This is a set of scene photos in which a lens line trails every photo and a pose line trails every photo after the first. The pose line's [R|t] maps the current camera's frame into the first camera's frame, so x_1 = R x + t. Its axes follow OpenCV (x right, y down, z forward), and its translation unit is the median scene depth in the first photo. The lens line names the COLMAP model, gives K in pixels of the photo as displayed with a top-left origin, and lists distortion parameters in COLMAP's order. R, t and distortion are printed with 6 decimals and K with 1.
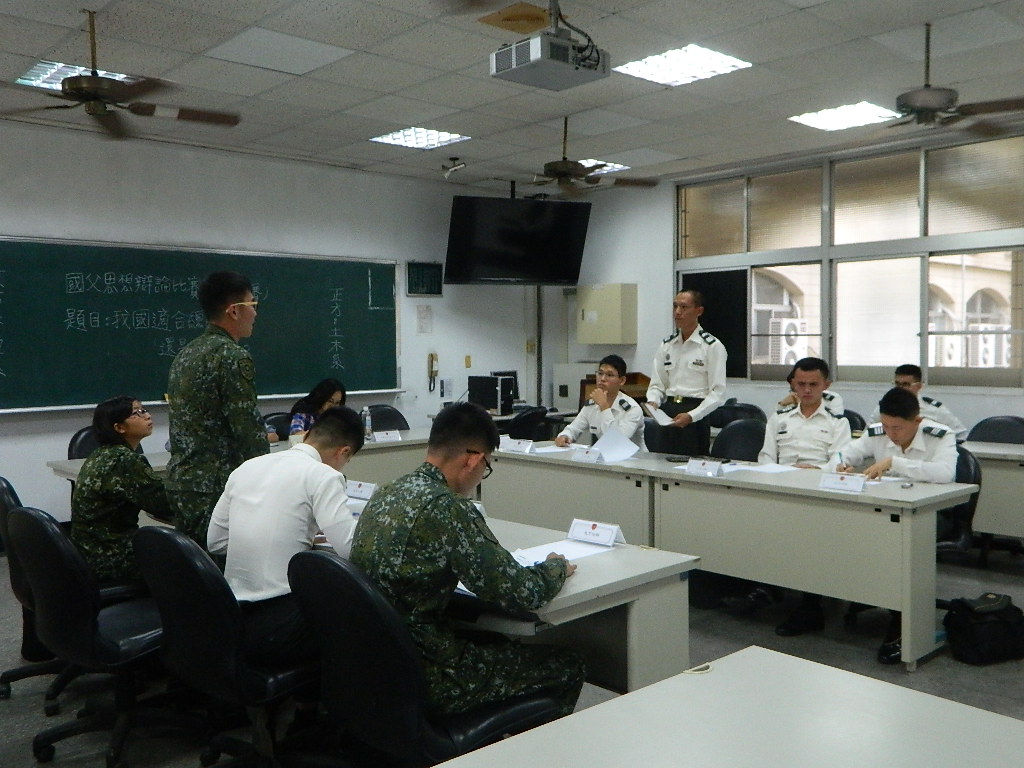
lens RADIAL K [[935.7, 0, 512.6], [0, 935.7, 372.4], [0, 0, 1]] dist [0.002304, 0.000000]
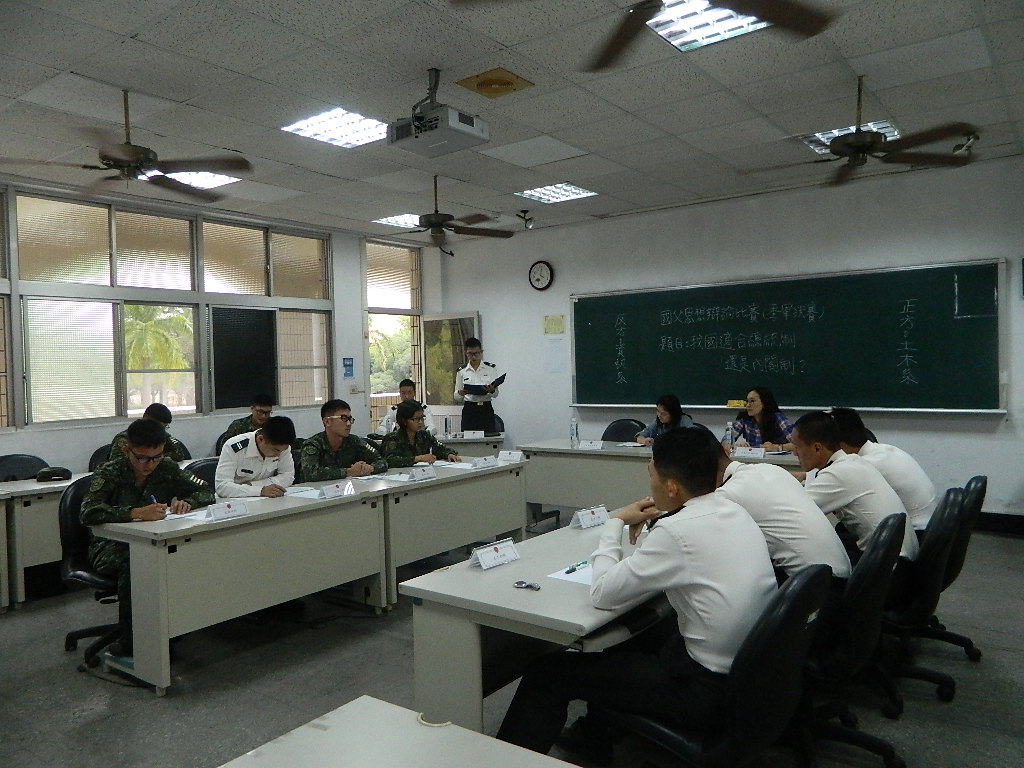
lens RADIAL K [[761.0, 0, 511.3], [0, 761.0, 377.3], [0, 0, 1]] dist [0.010217, -0.007318]
pose [[0.186009, 0.022843, -0.982283, 0.561467], [-0.009651, 0.999724, 0.021421, -0.026328], [0.982501, 0.005495, 0.186178, 0.514836]]
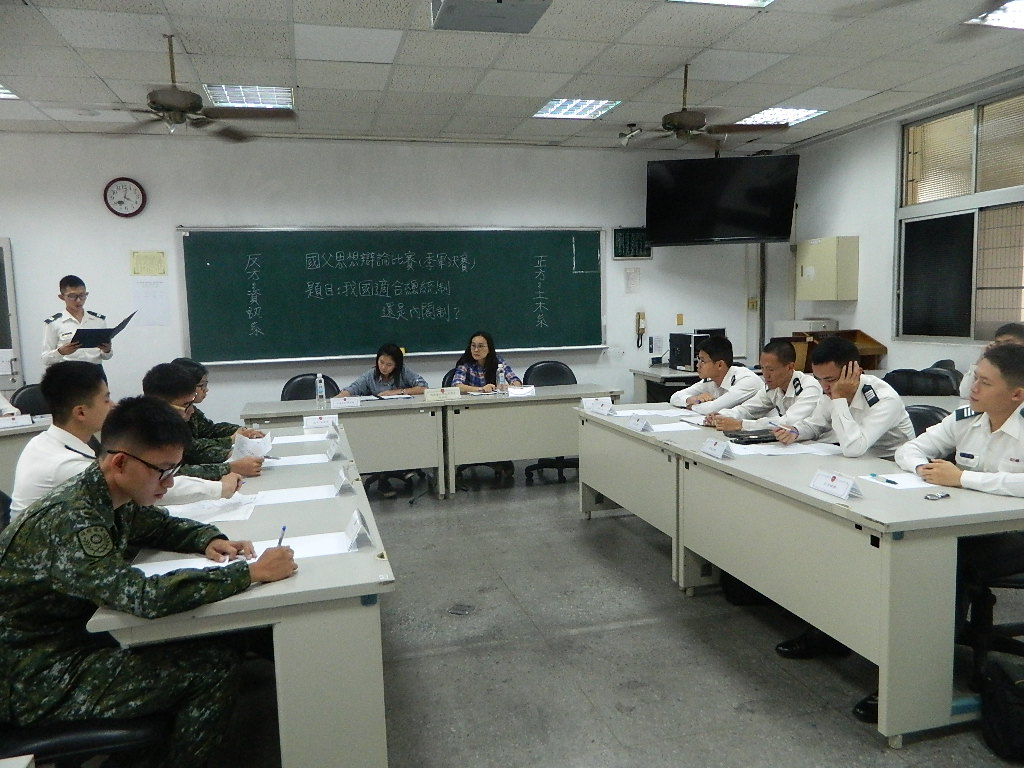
lens RADIAL K [[761.0, 0, 509.0], [0, 761.0, 373.4], [0, 0, 1]] dist [0.010217, -0.007318]
pose [[0.885344, 0.027726, -0.464109, 0.232420], [0.003219, 0.997831, 0.065751, -0.009748], [0.464925, -0.059706, 0.883335, 0.184373]]
